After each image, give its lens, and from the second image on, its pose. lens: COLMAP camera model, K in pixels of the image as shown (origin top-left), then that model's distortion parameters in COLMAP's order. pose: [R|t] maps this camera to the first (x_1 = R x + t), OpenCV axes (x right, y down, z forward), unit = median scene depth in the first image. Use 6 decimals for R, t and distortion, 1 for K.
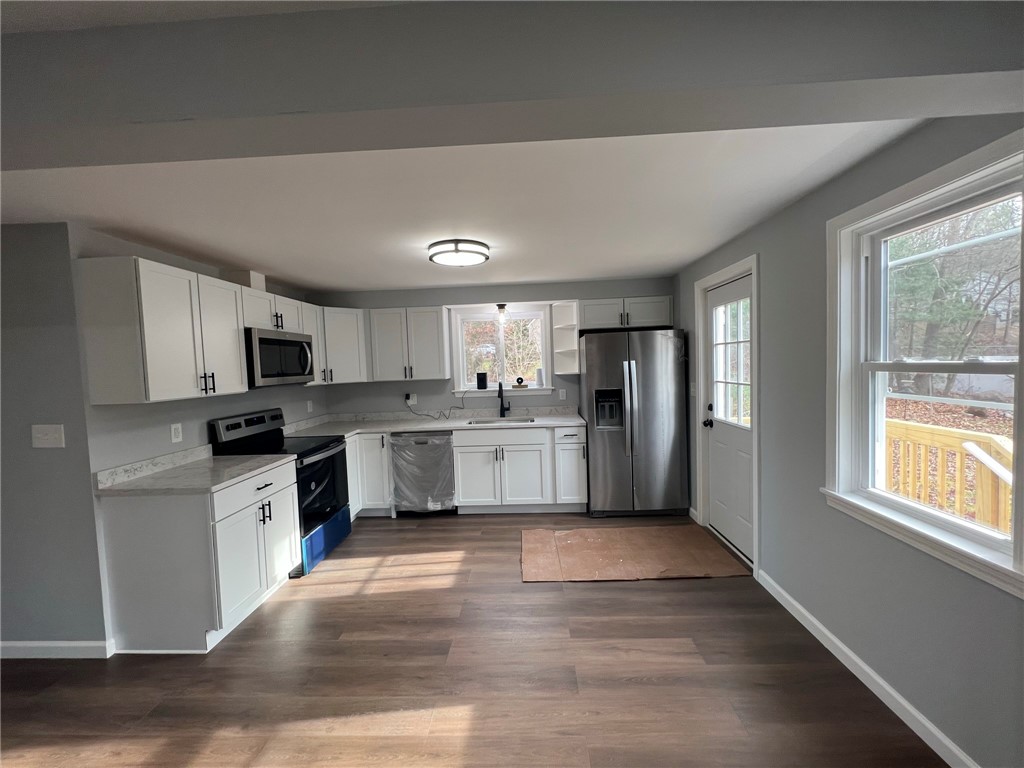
lens RADIAL K [[407.2, 0, 510.1], [0, 407.2, 384.7], [0, 0, 1]] dist [-0.002930, 0.000249]
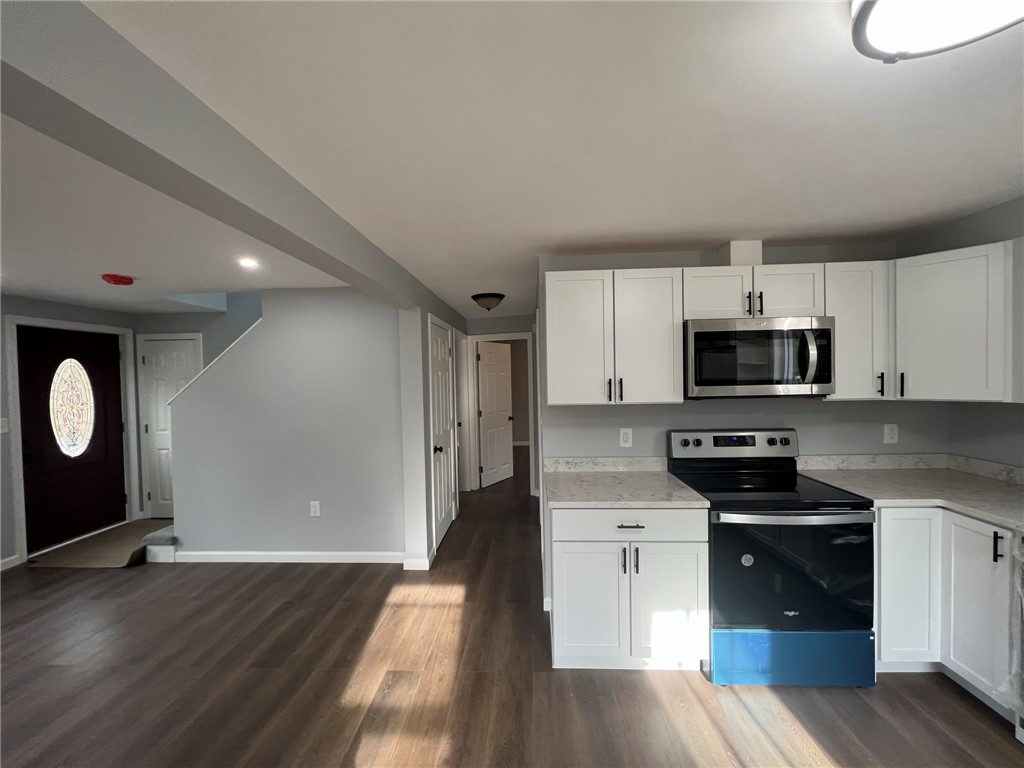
lens RADIAL K [[407.2, 0, 514.5], [0, 407.2, 385.2], [0, 0, 1]] dist [-0.002930, 0.000249]
pose [[-0.003044, 0.056707, -0.998386, 0.107544], [-0.031716, 0.997883, 0.056775, -0.038731], [0.999492, 0.031838, -0.001239, 0.514957]]
